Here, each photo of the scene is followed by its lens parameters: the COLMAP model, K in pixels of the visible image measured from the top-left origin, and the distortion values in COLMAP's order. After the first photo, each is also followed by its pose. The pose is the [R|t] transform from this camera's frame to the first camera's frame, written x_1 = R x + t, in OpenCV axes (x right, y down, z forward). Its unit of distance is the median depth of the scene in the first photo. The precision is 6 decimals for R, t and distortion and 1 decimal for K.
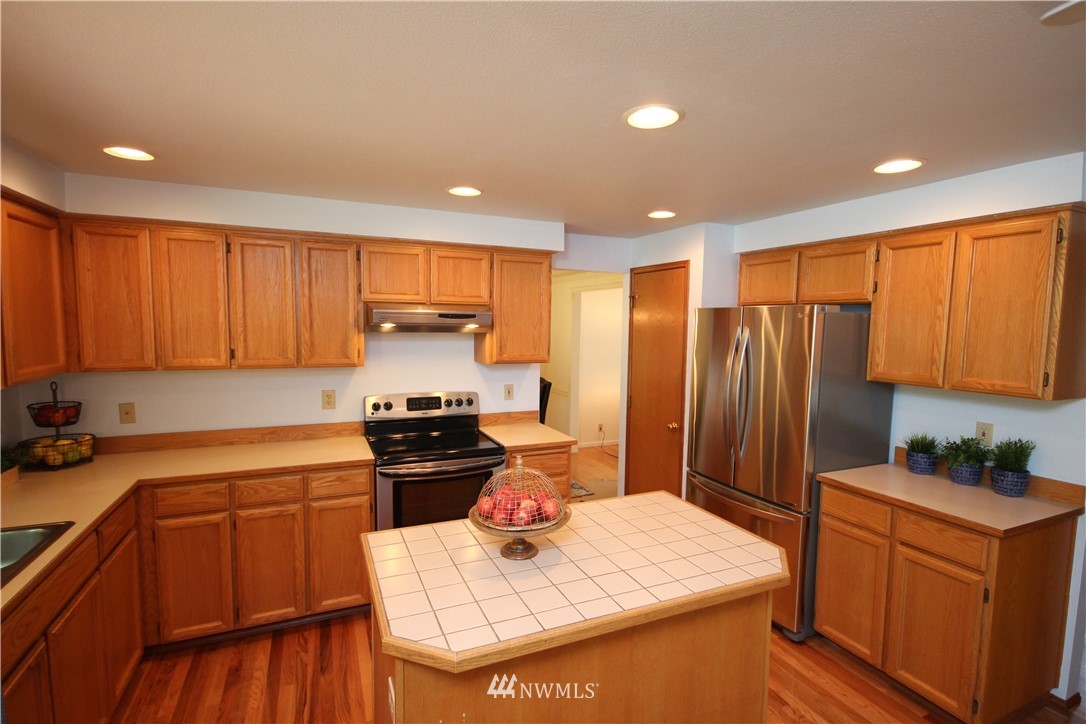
lens RADIAL K [[529.0, 0, 547.4], [0, 529.0, 361.4], [0, 0, 1]] dist [0.004124, 0.000450]
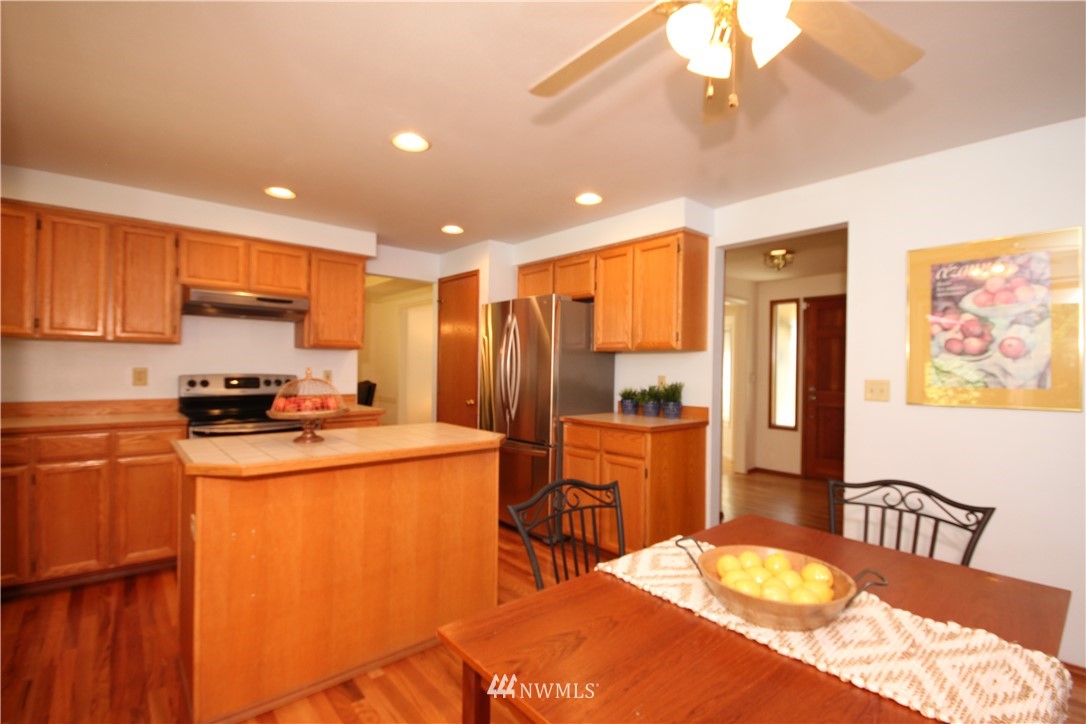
lens RADIAL K [[502.7, 0, 550.4], [0, 502.7, 364.0], [0, 0, 1]] dist [0.001528, -0.008430]
pose [[0.956218, 0.001288, 0.292652, 0.096378], [0.021595, 0.996953, -0.074950, 0.166367], [-0.291856, 0.077988, 0.953277, -0.245055]]
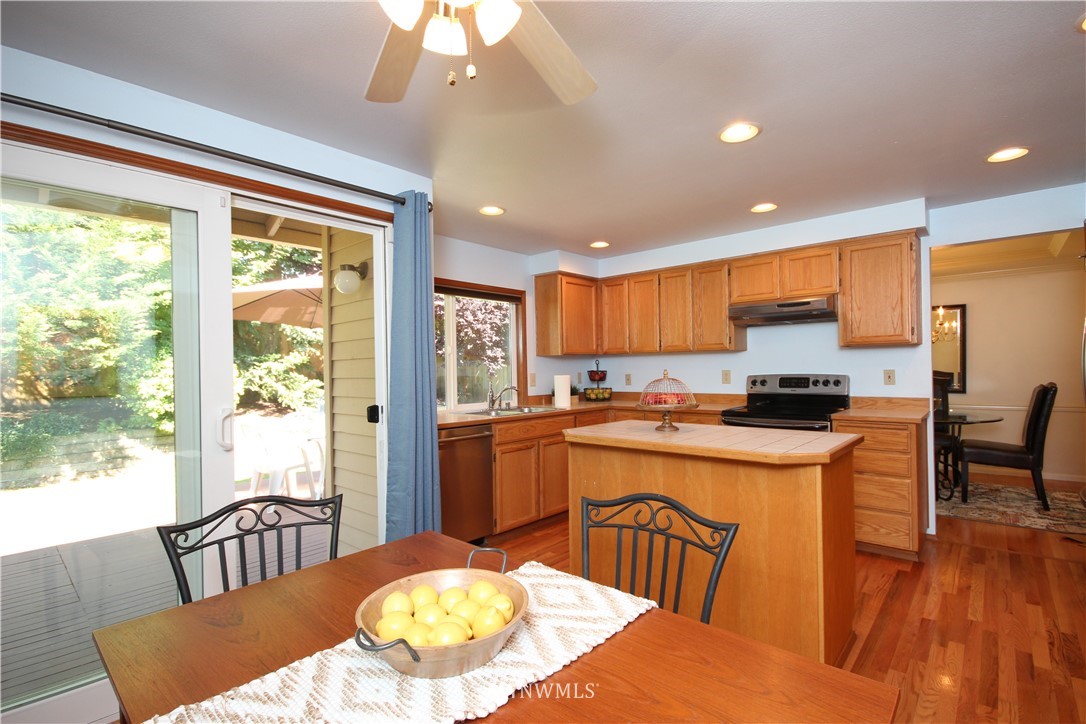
lens RADIAL K [[502.7, 0, 543.7], [0, 502.7, 372.8], [0, 0, 1]] dist [0.001528, -0.008430]
pose [[0.407804, -0.013640, -0.912968, 0.728185], [-0.047420, 0.998223, -0.036095, 0.157617], [0.911837, 0.058013, 0.406432, 0.012131]]
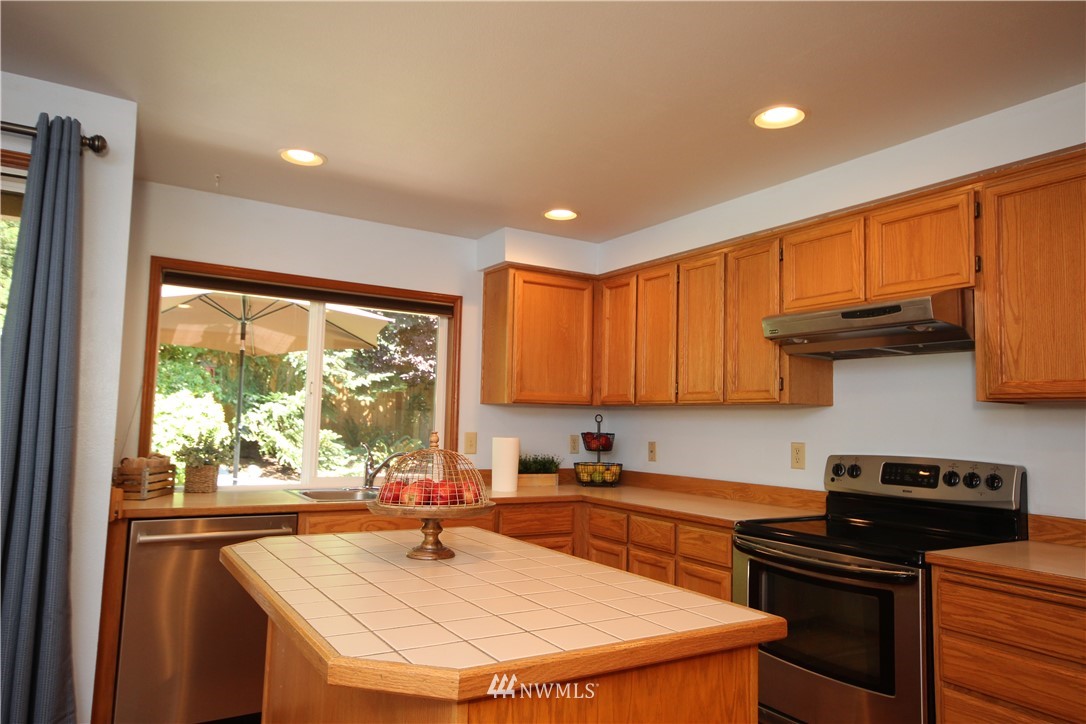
lens RADIAL K [[723.3, 0, 533.8], [0, 723.3, 369.8], [0, 0, 1]] dist [0.016258, -0.001920]
pose [[0.134701, -0.085425, -0.987197, 0.639892], [-0.100106, 0.990006, -0.099327, 0.107526], [0.985817, 0.112204, 0.124804, 0.595799]]
